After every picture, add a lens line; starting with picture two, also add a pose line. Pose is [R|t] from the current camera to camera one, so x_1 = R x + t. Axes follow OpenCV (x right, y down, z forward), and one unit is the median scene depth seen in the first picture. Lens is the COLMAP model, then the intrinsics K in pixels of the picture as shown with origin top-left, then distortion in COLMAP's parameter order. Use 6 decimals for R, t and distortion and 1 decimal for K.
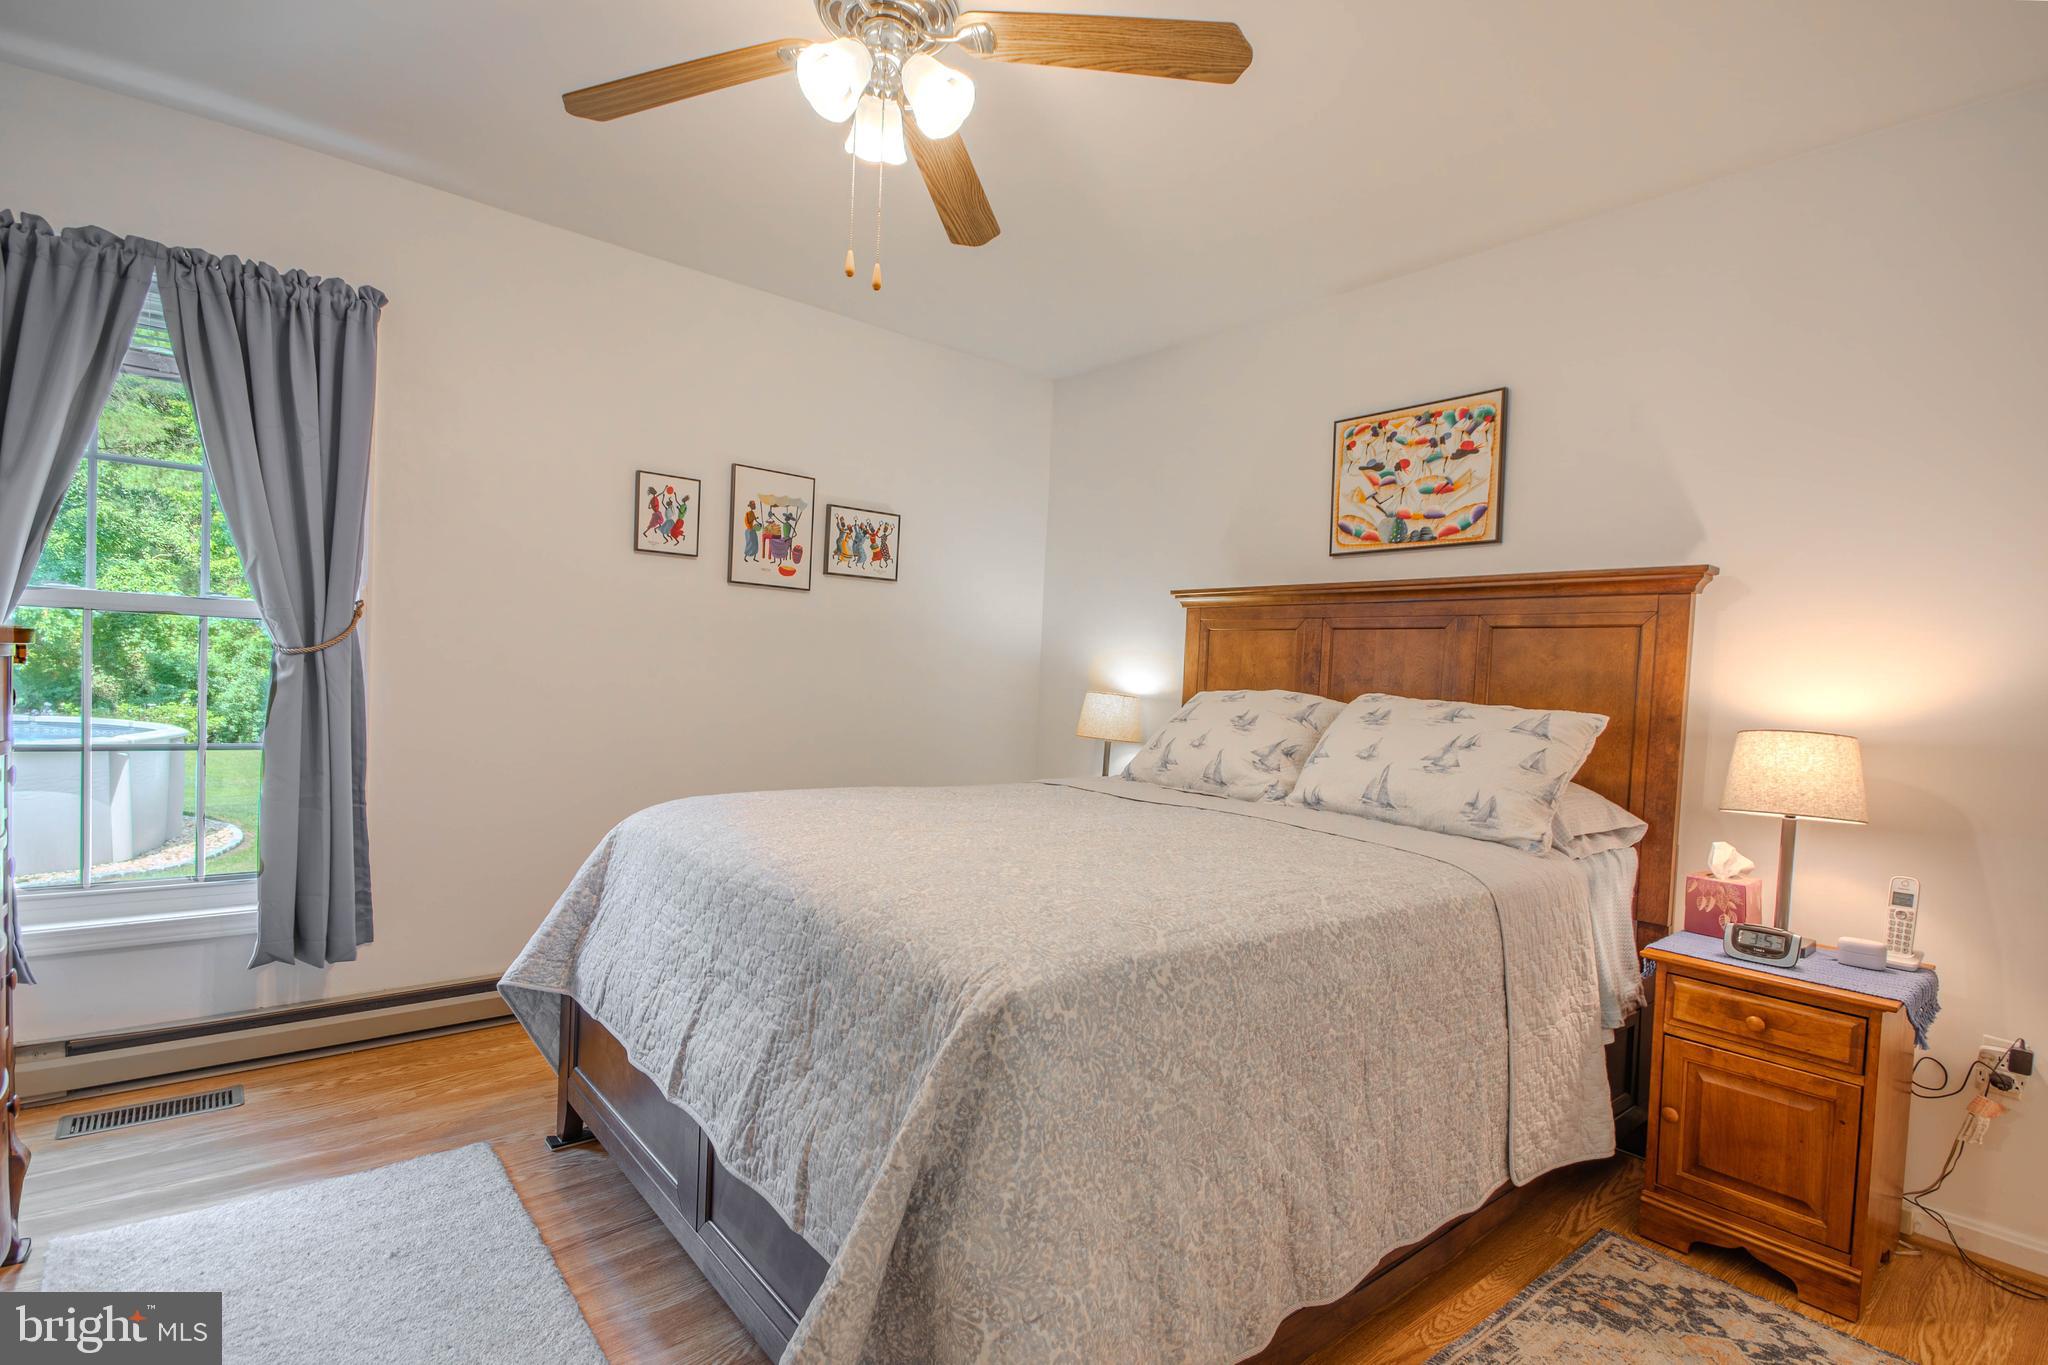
lens RADIAL K [[963.5, 0, 1020.4], [0, 963.5, 705.8], [0, 0, 1]] dist [0.001169, -0.000973]
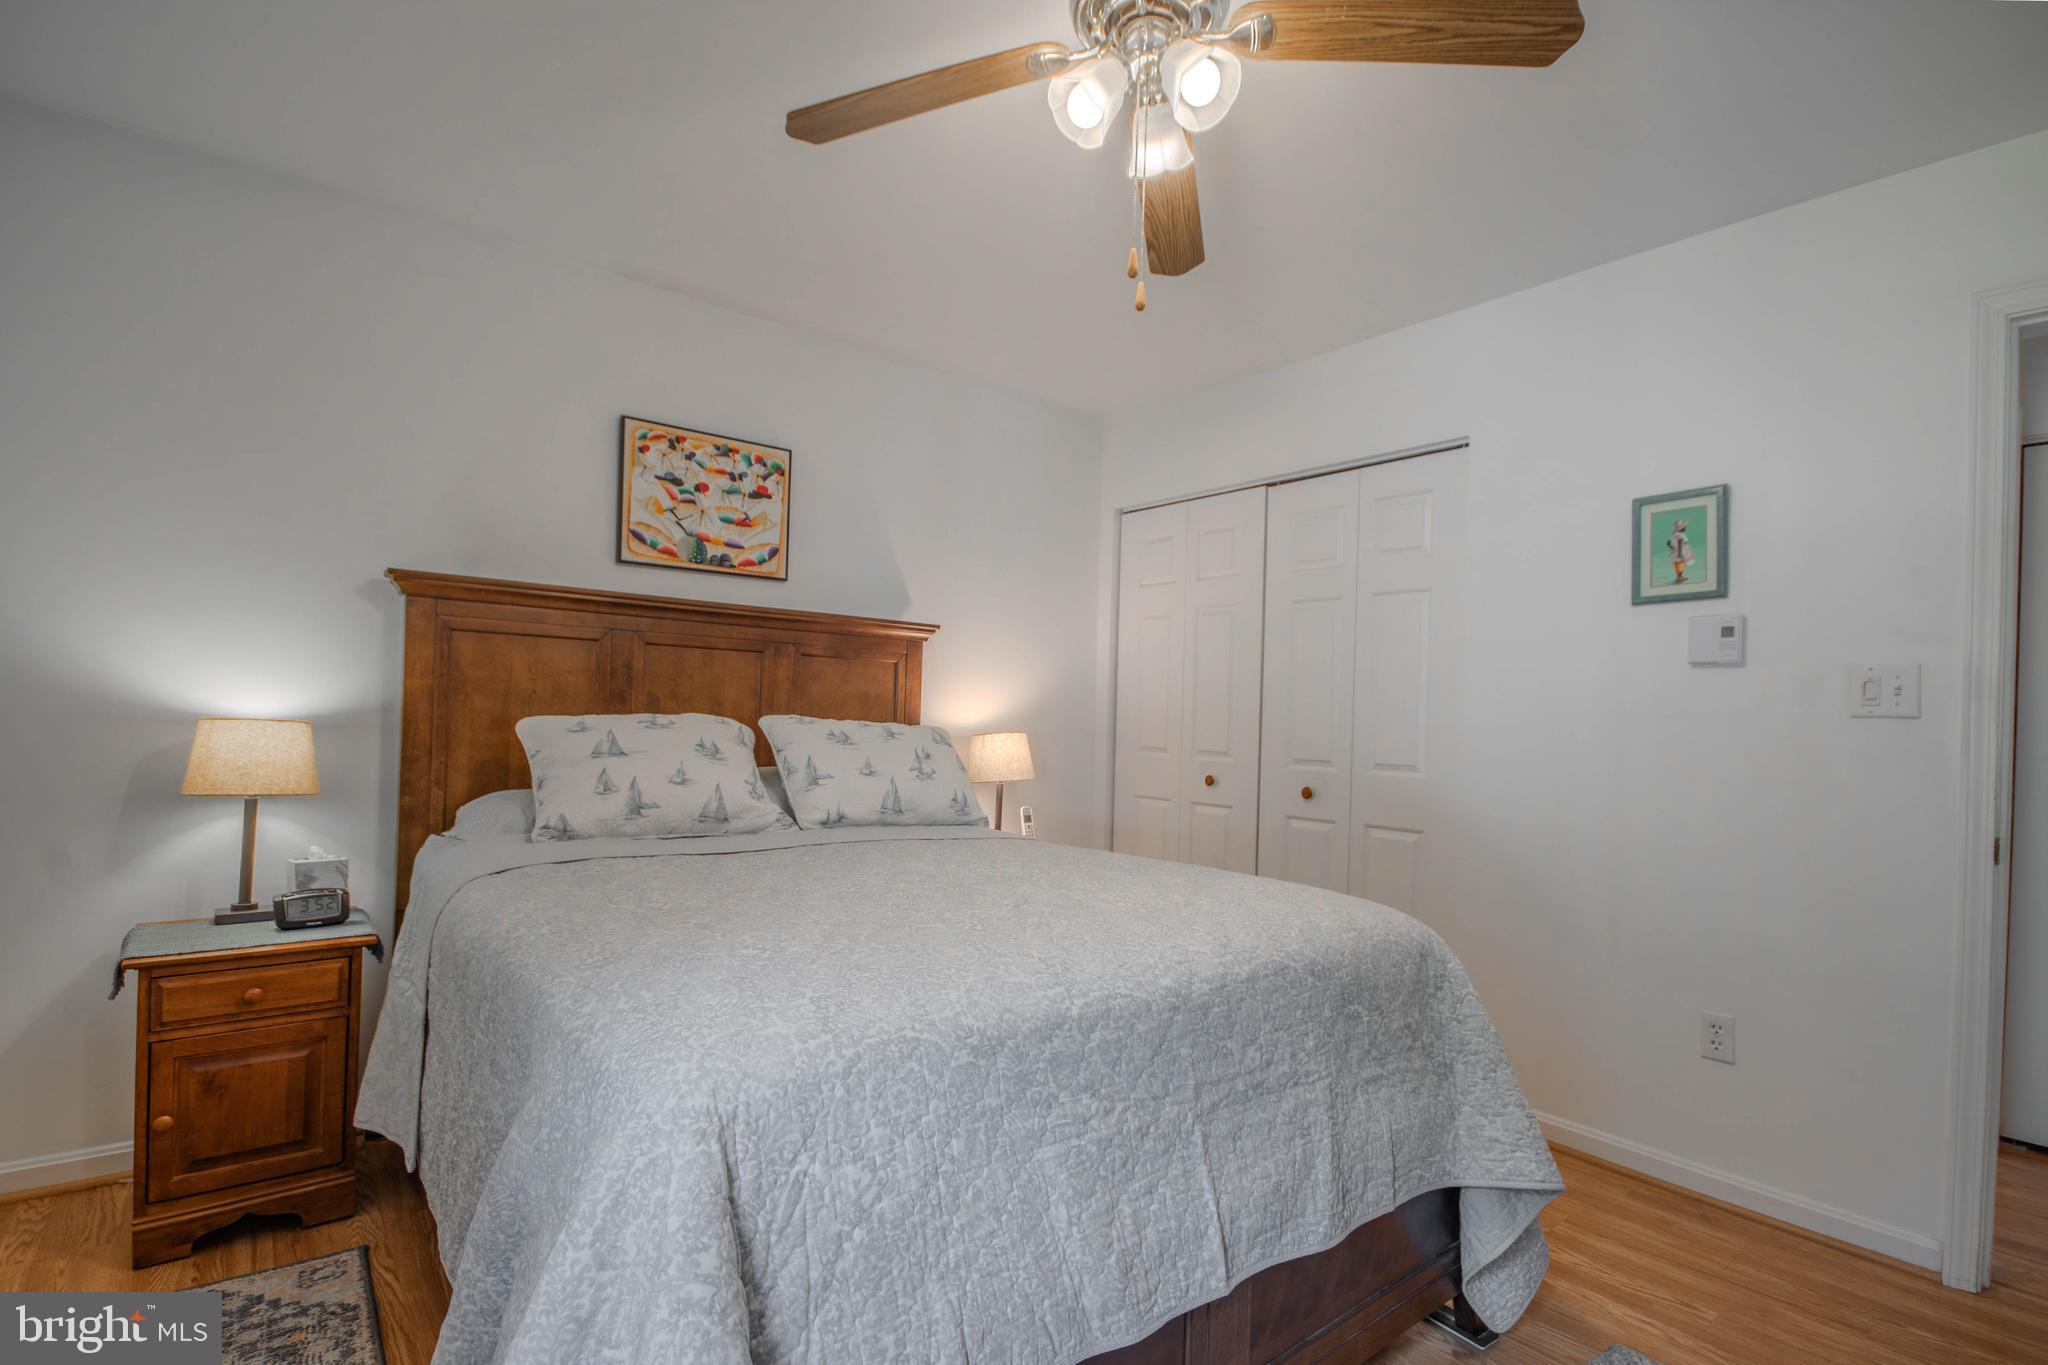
lens RADIAL K [[963.5, 0, 1020.4], [0, 963.5, 705.8], [0, 0, 1]] dist [0.001169, -0.000973]
pose [[0.034415, -0.028103, 0.999012, -0.774774], [0.000761, 0.999605, 0.028093, -0.058908], [-0.999407, -0.000207, 0.034423, 0.783240]]
